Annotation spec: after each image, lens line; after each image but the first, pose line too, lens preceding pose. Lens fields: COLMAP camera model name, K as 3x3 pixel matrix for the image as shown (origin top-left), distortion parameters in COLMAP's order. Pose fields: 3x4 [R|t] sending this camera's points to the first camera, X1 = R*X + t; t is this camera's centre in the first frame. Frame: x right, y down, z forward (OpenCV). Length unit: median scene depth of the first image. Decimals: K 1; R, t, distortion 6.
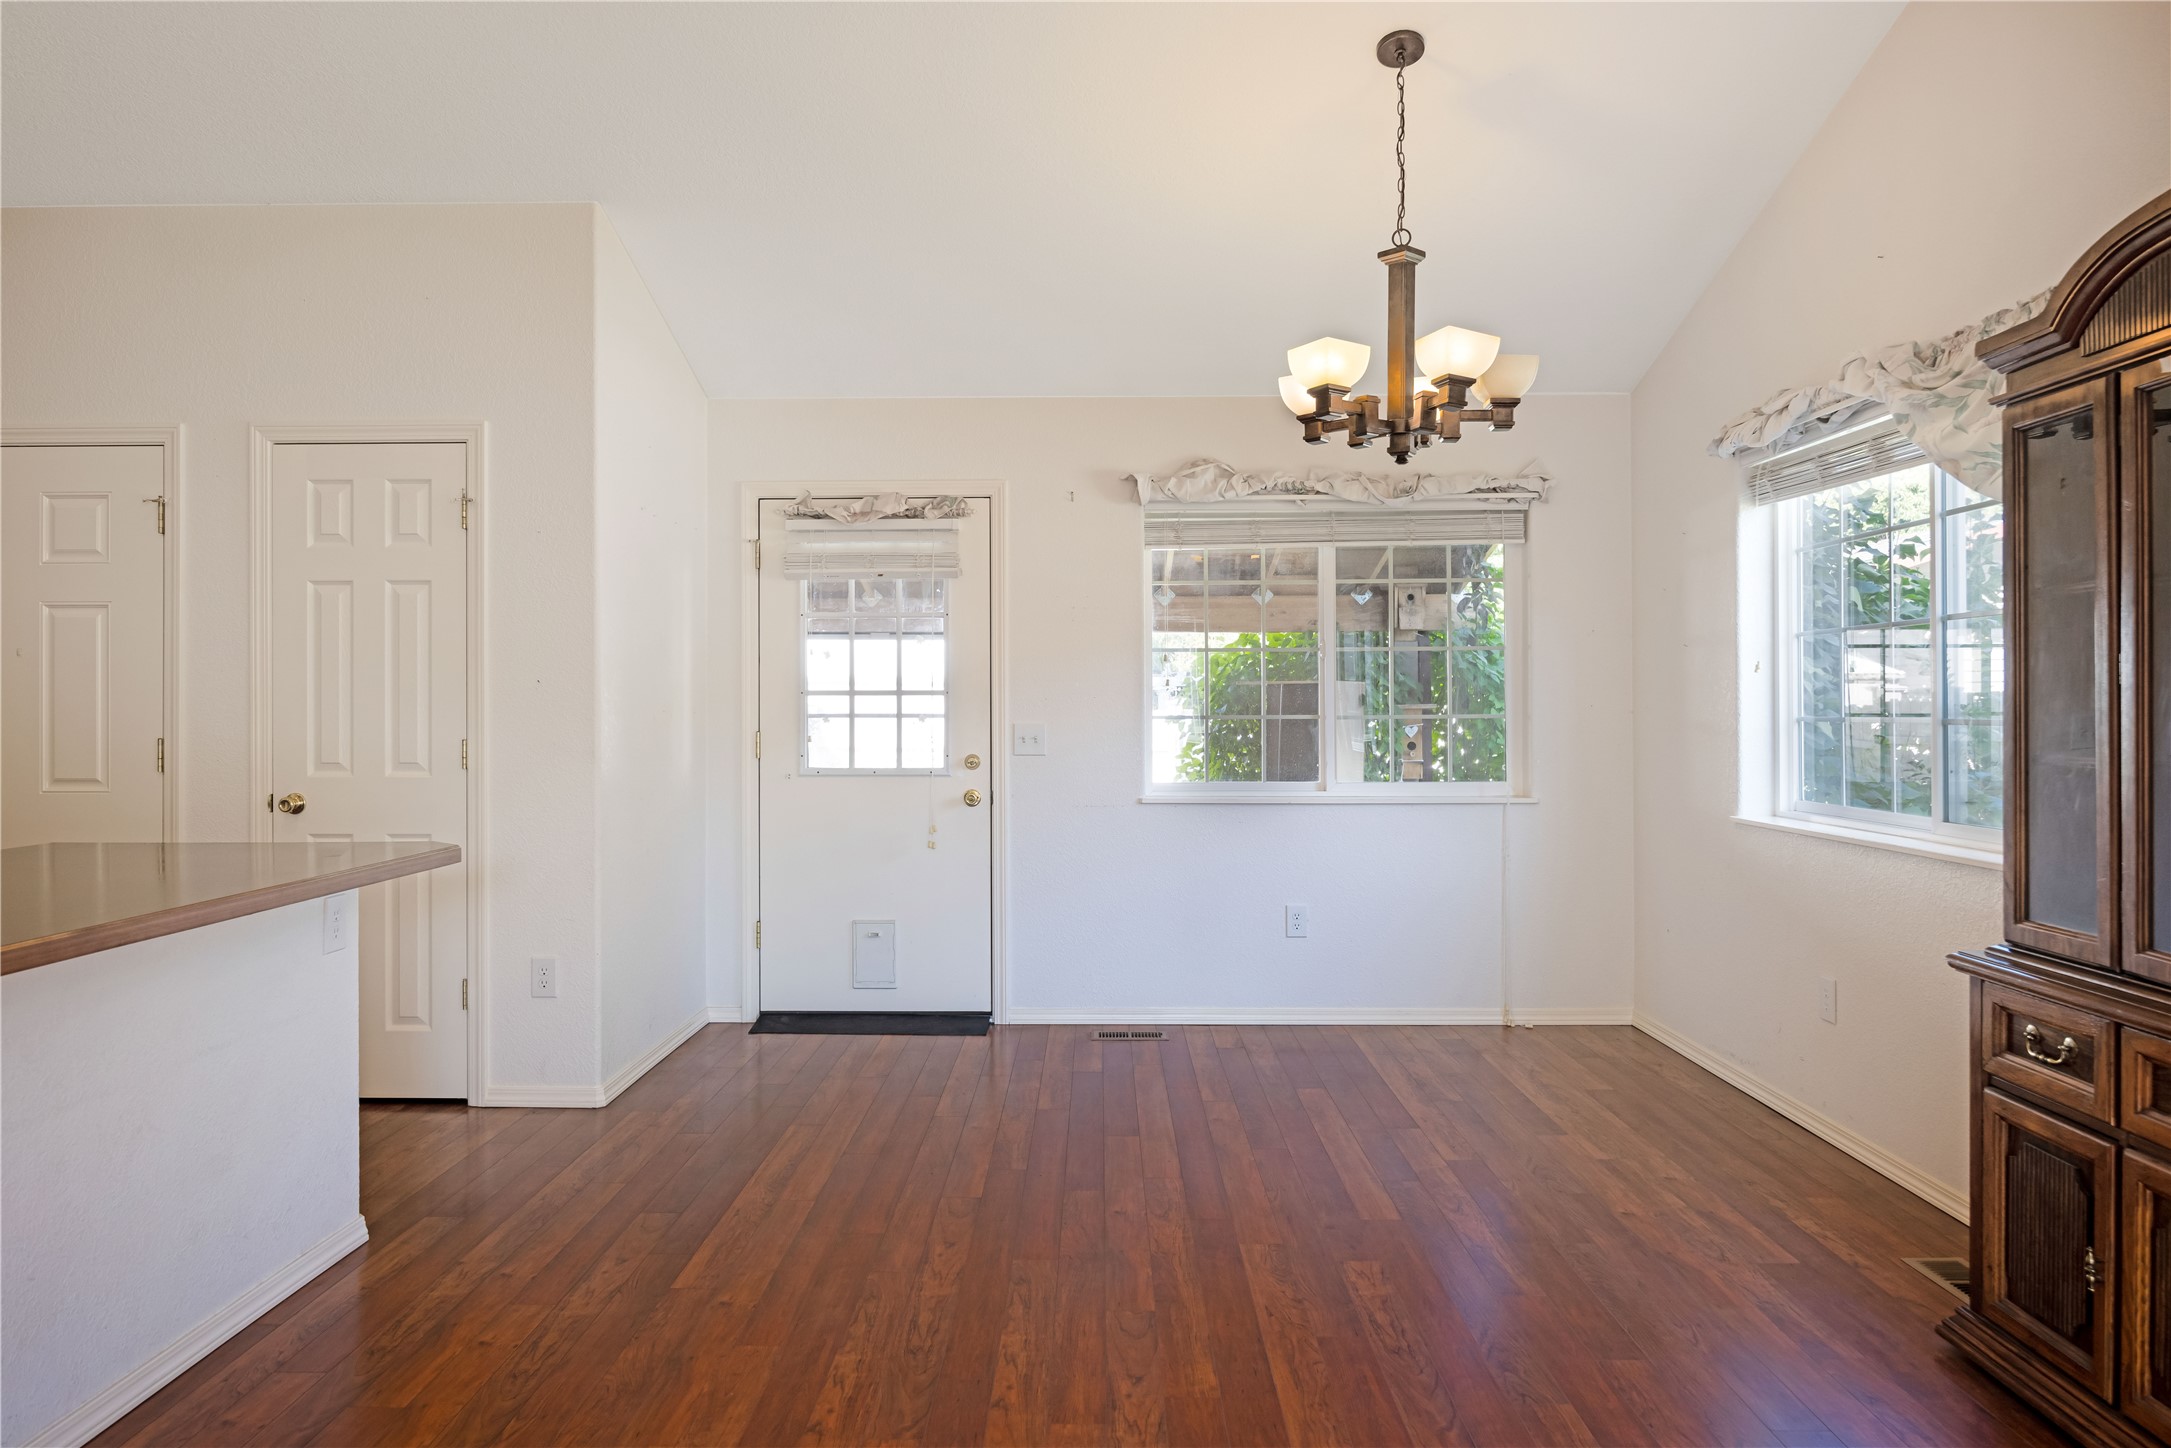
lens RADIAL K [[1415.0, 0, 1041.6], [0, 1415.0, 706.2], [0, 0, 1]] dist [-0.001548, -0.001399]
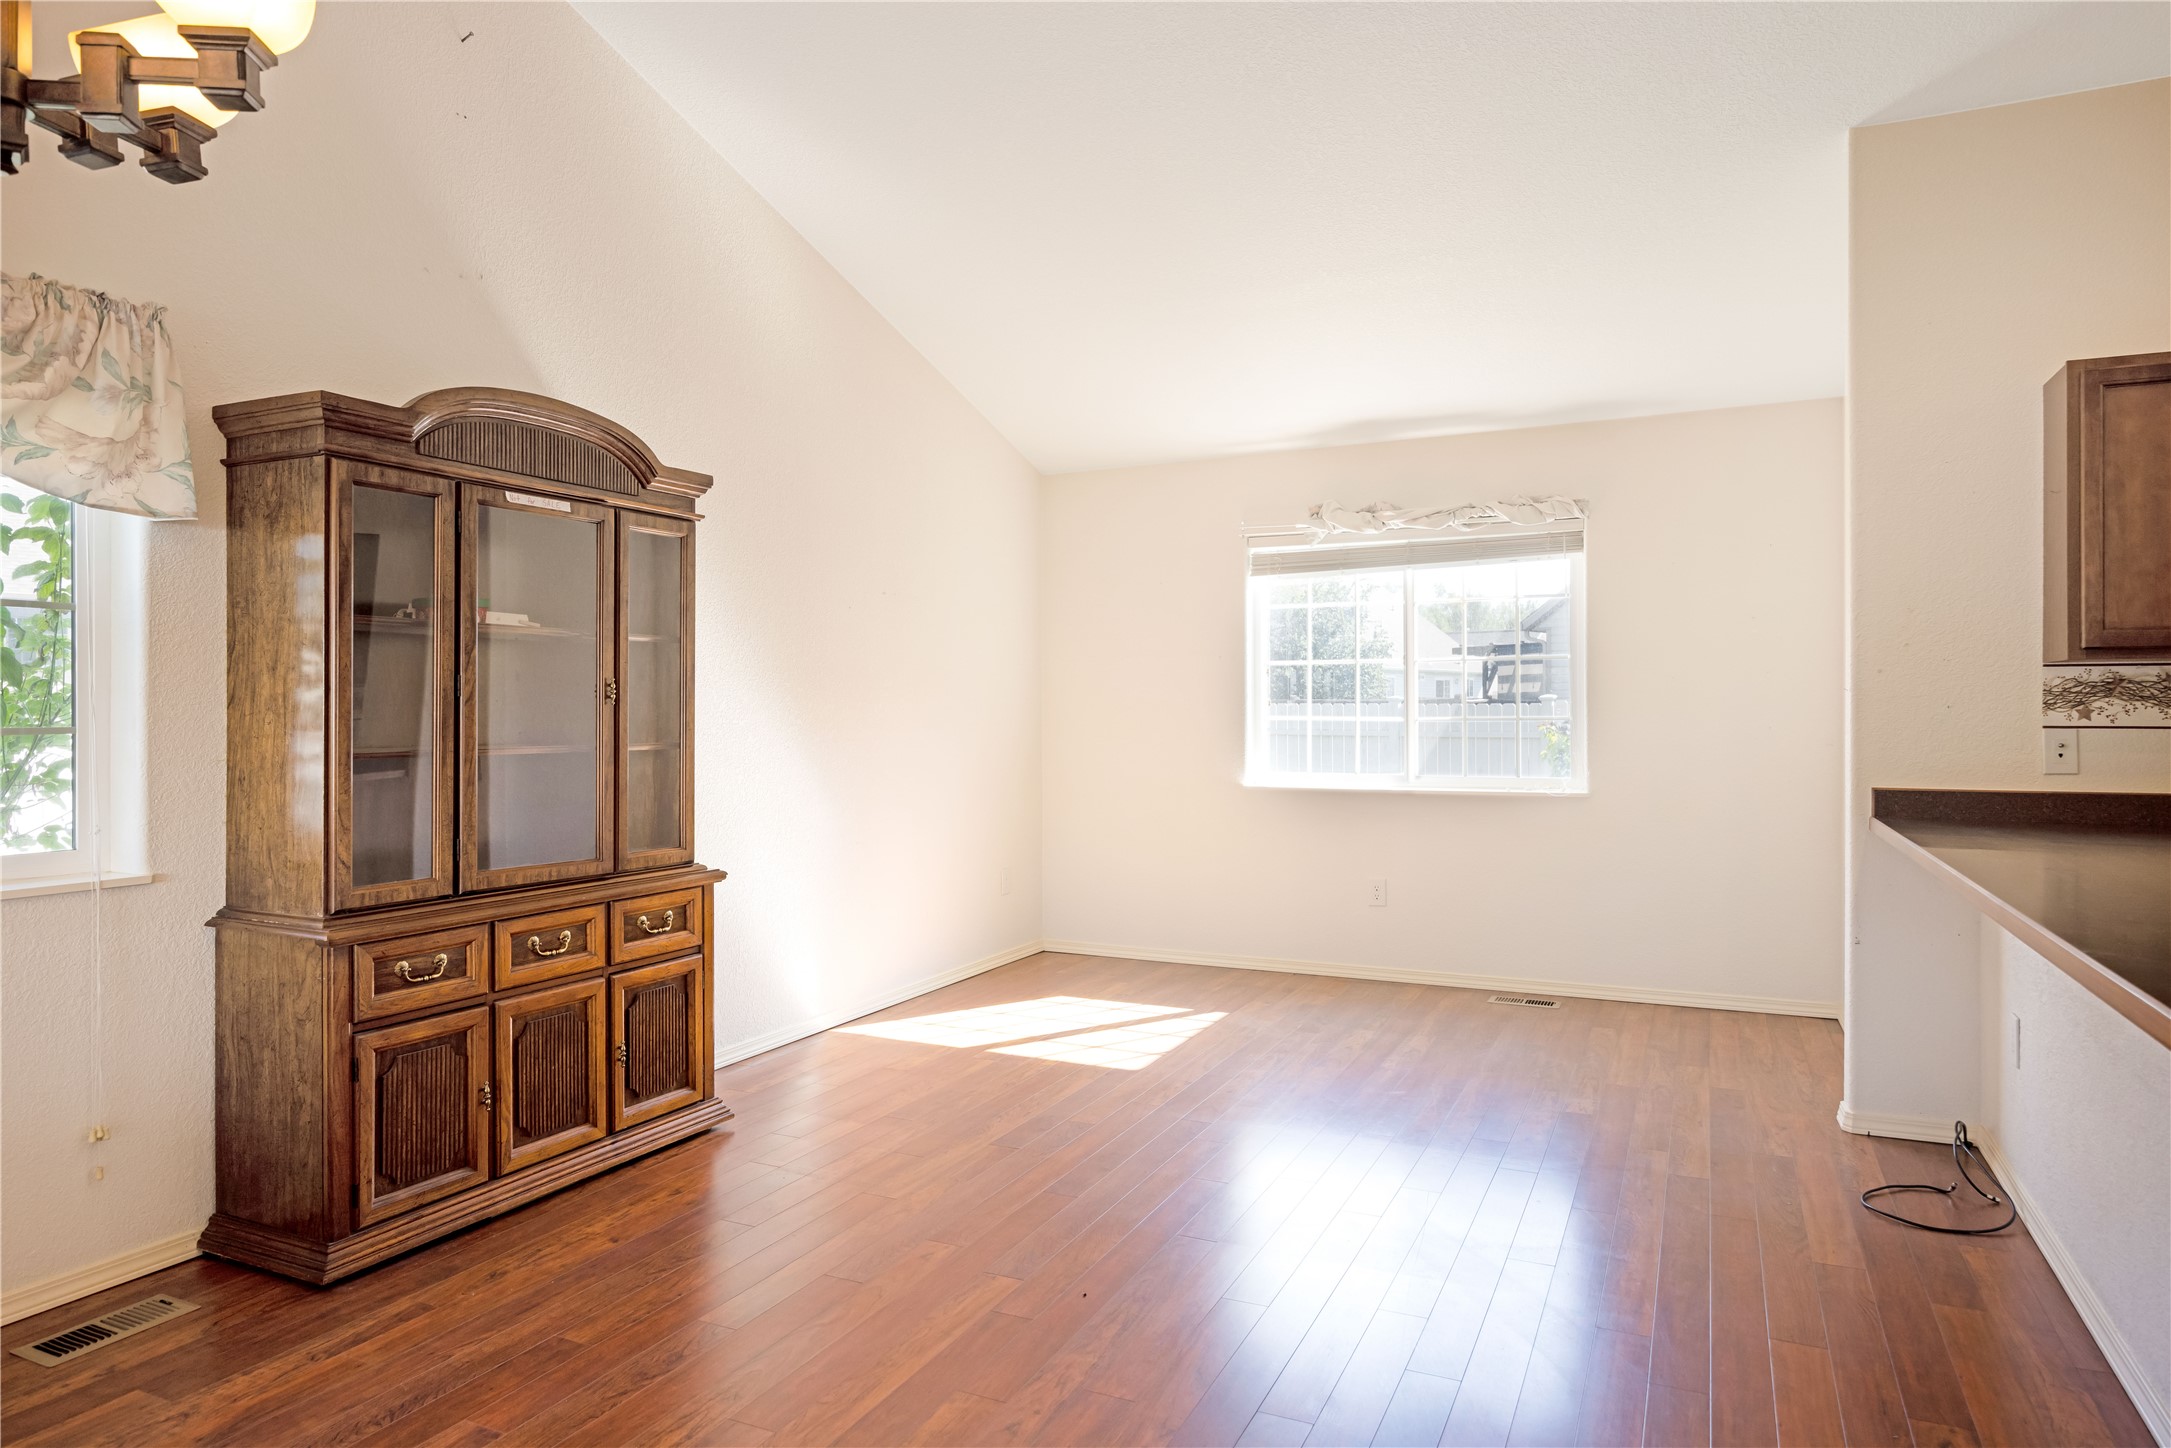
lens RADIAL K [[1339.7, 0, 1082.4], [0, 1339.7, 715.4], [0, 0, 1]] dist [-0.000178, -0.000145]
pose [[-0.920488, 0.000167, 0.390771, -0.270962], [0.000351, 1.000000, 0.000398, 0.003743], [-0.390771, 0.000503, -0.920488, 1.513073]]
